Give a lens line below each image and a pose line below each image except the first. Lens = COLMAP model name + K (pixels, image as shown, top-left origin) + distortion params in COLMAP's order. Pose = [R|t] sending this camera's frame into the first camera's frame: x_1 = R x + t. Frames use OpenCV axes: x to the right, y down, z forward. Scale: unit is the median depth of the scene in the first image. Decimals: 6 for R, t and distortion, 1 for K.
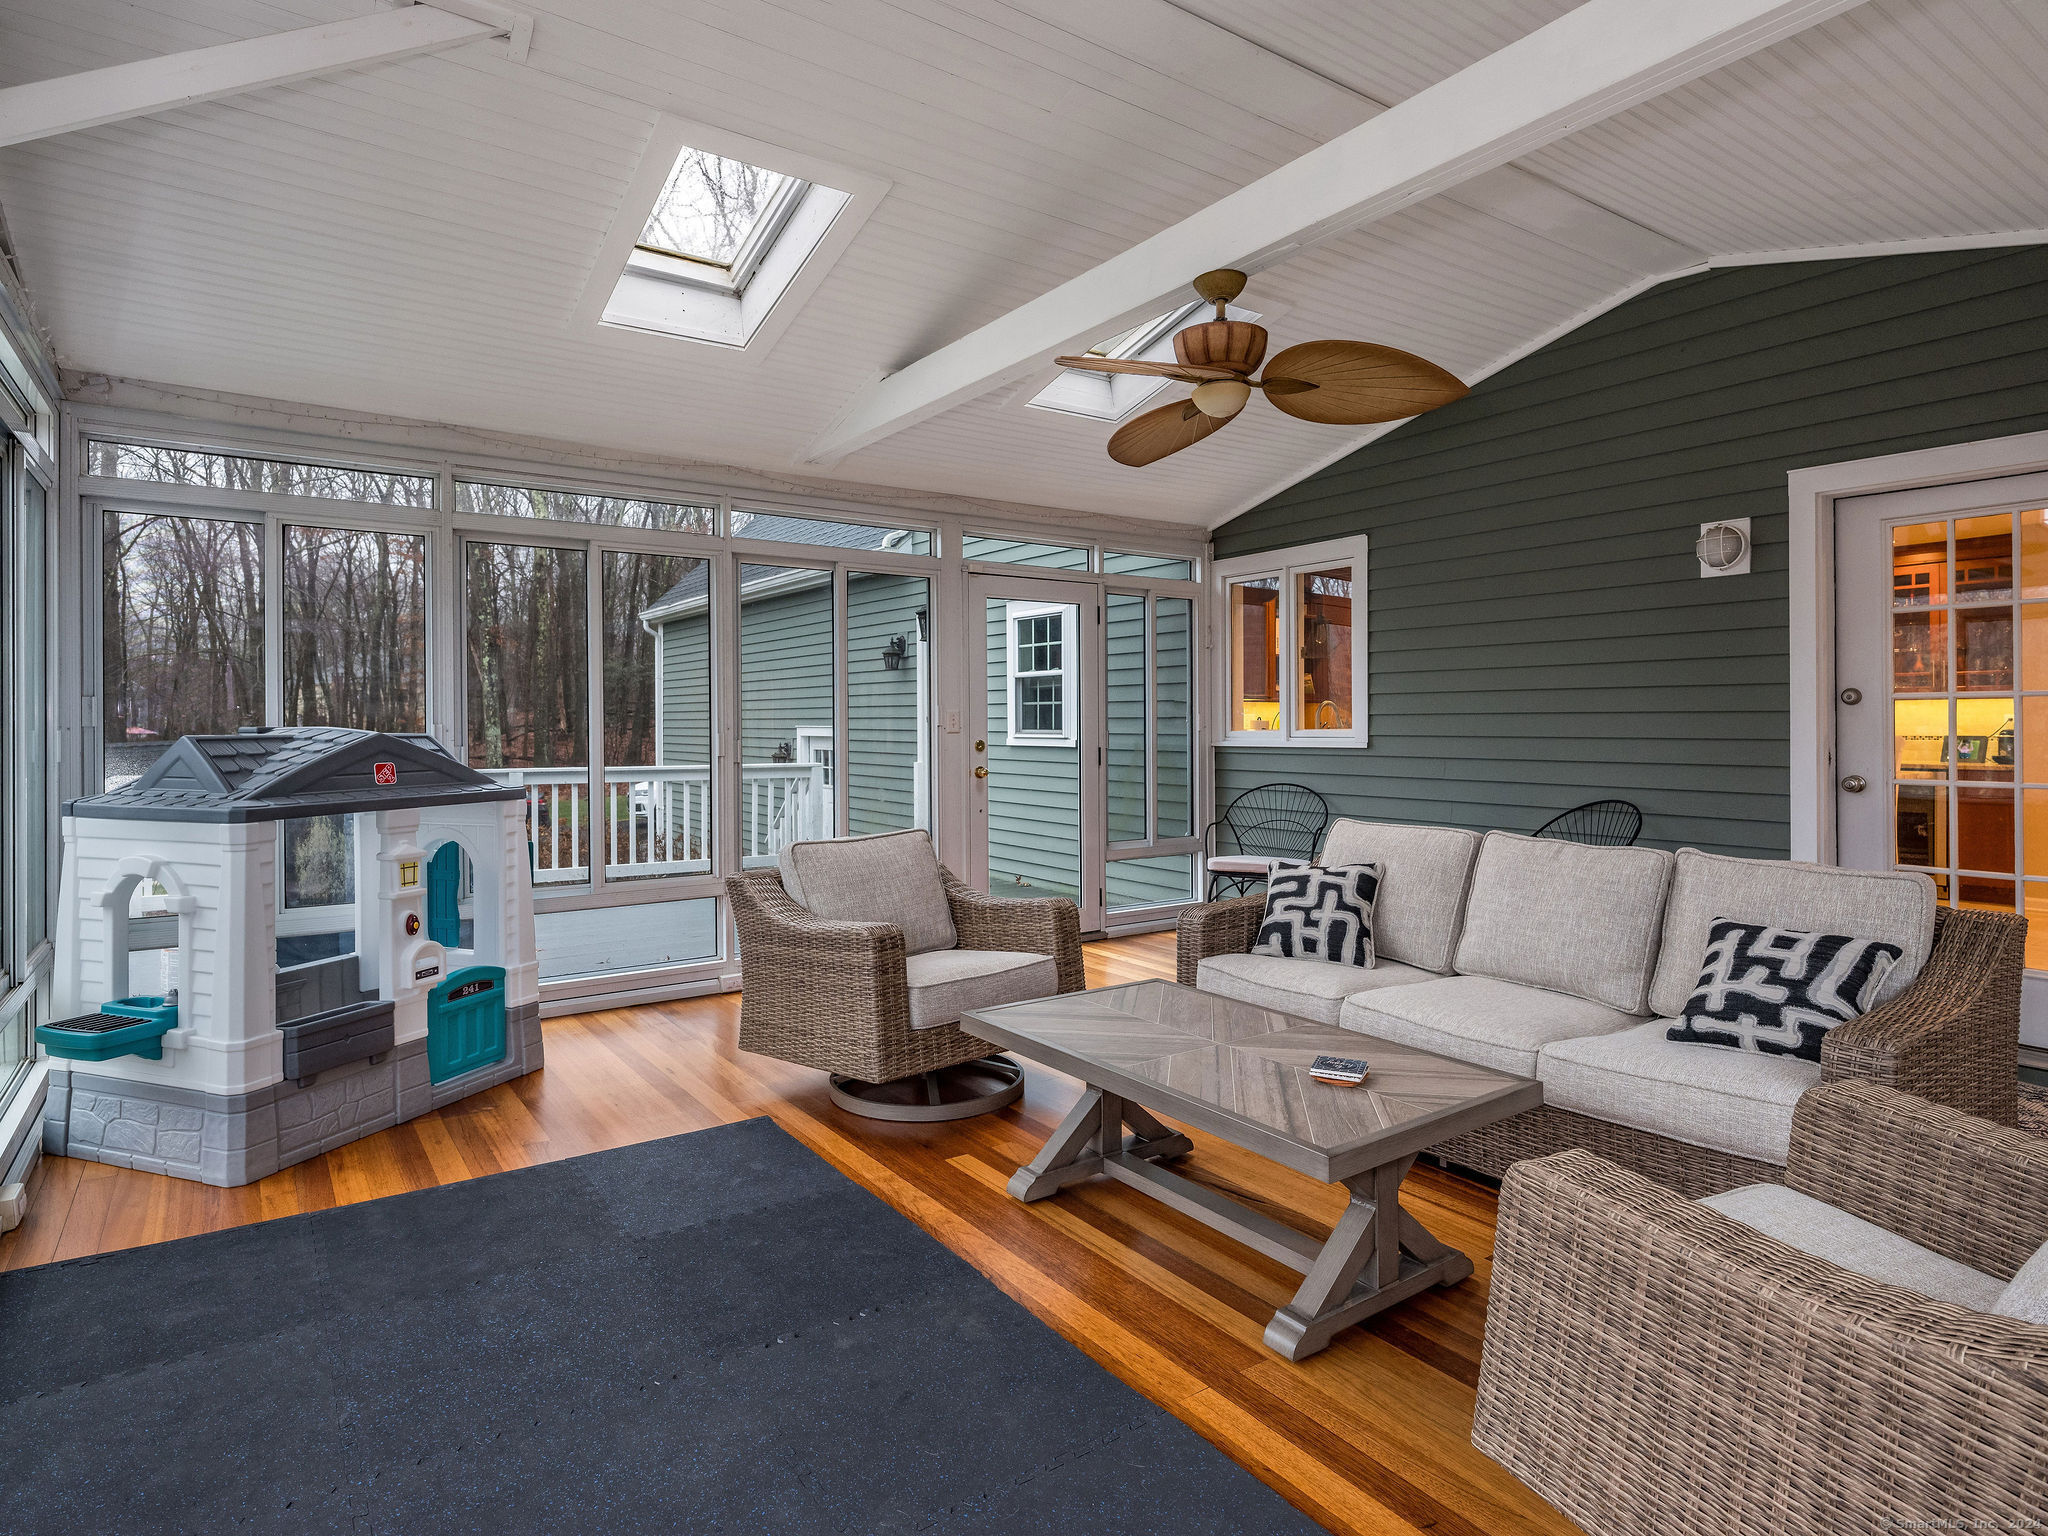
lens RADIAL K [[1115.9, 0, 1028.5], [0, 1115.9, 771.3], [0, 0, 1]] dist [0.000108, -0.000043]
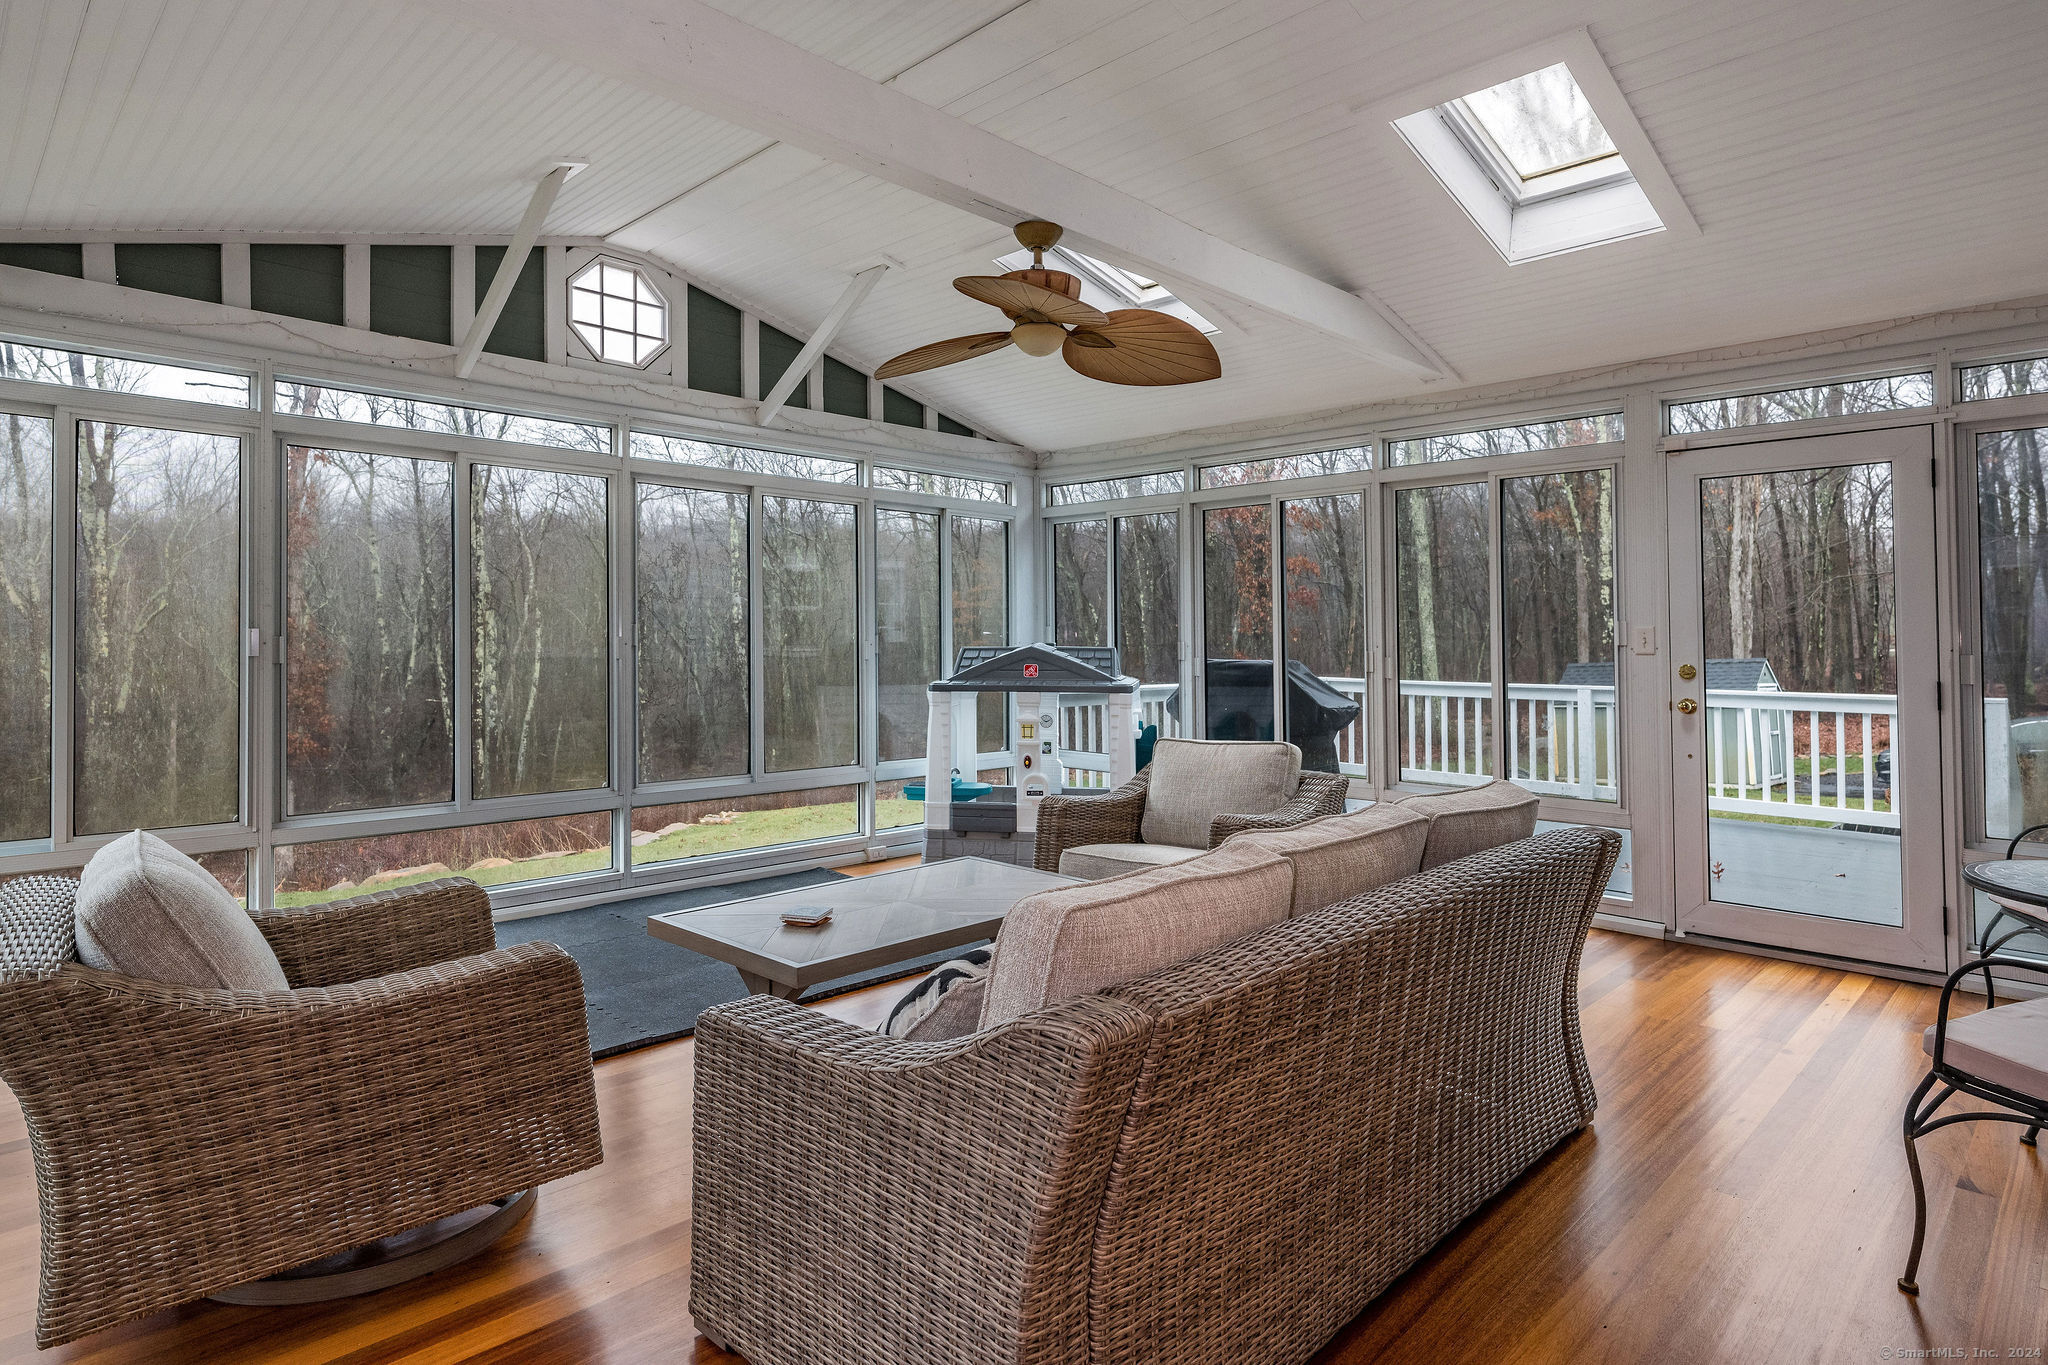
lens RADIAL K [[1106.7, 0, 1027.6], [0, 1106.7, 672.5], [0, 0, 1]] dist [0.000930, 0.000789]
pose [[0.164955, 0.027541, -0.985916, 0.629730], [-0.044228, 0.998811, 0.020501, -0.017258], [0.985309, 0.040223, 0.165977, 0.425709]]
